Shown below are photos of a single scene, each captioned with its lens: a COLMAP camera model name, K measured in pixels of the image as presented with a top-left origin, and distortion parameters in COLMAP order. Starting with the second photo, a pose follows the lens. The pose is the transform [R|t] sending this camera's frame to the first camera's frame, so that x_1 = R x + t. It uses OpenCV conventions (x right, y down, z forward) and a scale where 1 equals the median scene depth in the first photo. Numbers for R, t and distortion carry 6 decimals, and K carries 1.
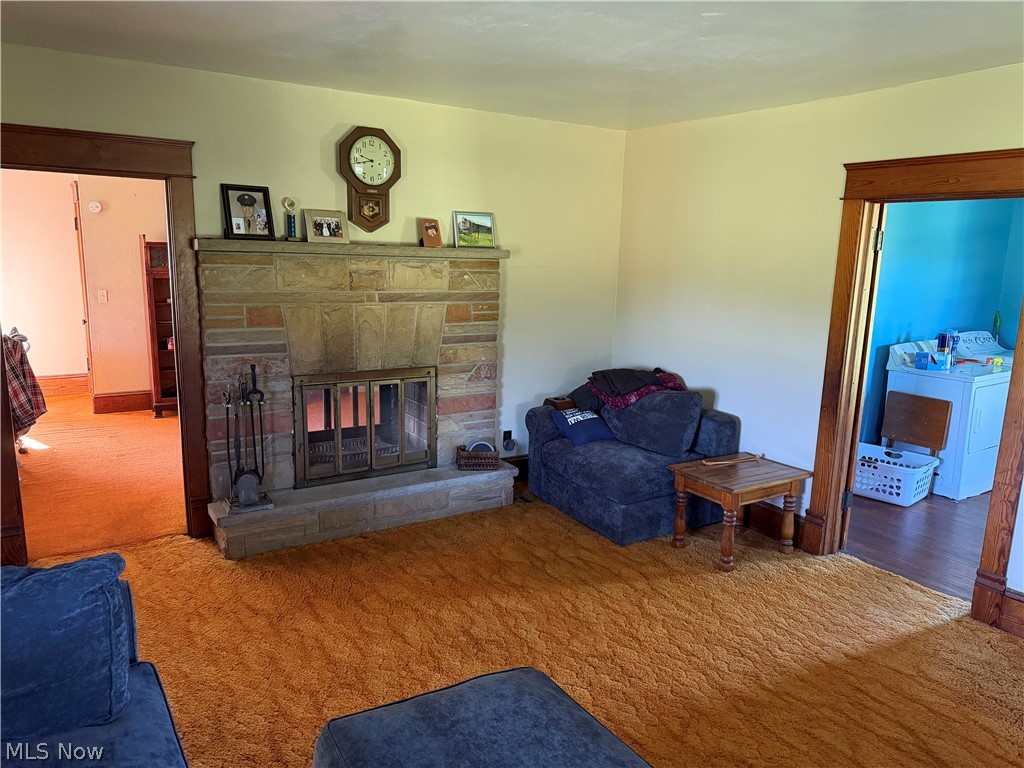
lens RADIAL K [[714.3, 0, 519.0], [0, 714.3, 390.6], [0, 0, 1]] dist [0.044576, -0.062975]
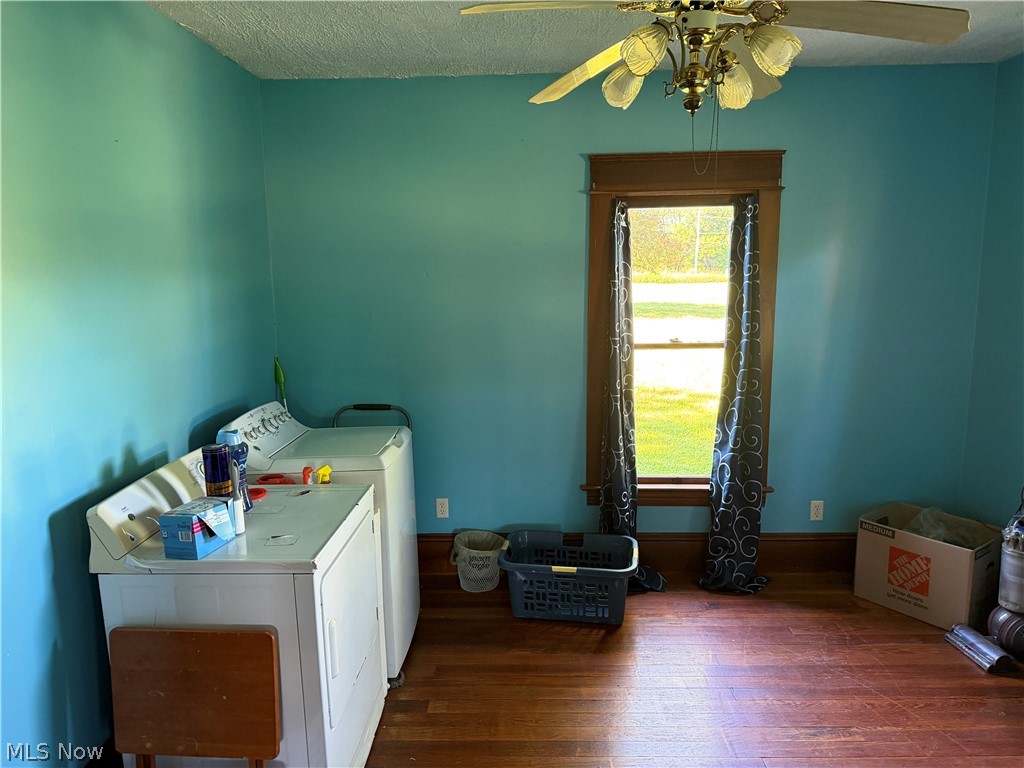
lens RADIAL K [[714.3, 0, 513.5], [0, 714.3, 387.1], [0, 0, 1]] dist [0.044576, -0.062975]
pose [[0.559742, -0.166540, 0.811759, 0.451514], [0.183232, 0.980223, 0.074756, -0.141123], [-0.808155, 0.106896, 0.579188, 0.781574]]
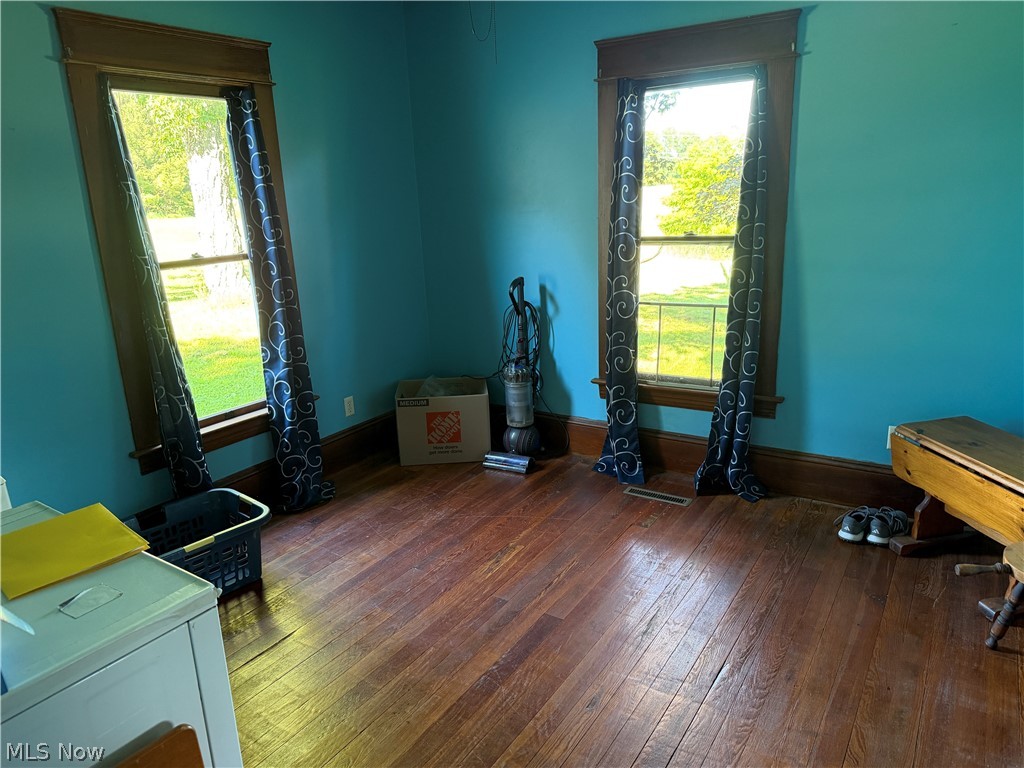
lens RADIAL K [[714.3, 0, 512.7], [0, 714.3, 389.8], [0, 0, 1]] dist [0.044576, -0.062975]
pose [[-0.437957, -0.249385, 0.863713, 0.451287], [0.190238, 0.913287, 0.360161, -0.175412], [-0.878637, 0.322046, -0.352538, 1.140410]]
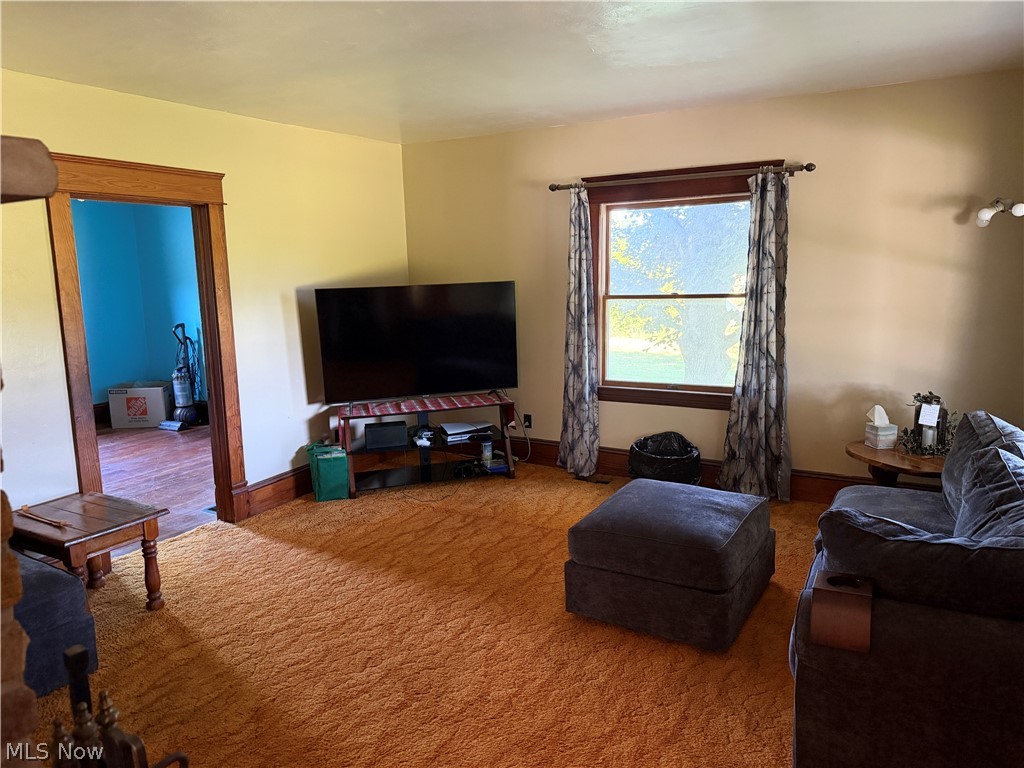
lens RADIAL K [[714.3, 0, 511.8], [0, 714.3, 382.0], [0, 0, 1]] dist [0.044576, -0.062975]
pose [[-0.466071, -0.151066, 0.871755, -0.574754], [0.182174, 0.947816, 0.261643, -0.145279], [-0.865789, 0.280755, -0.414229, 0.829072]]
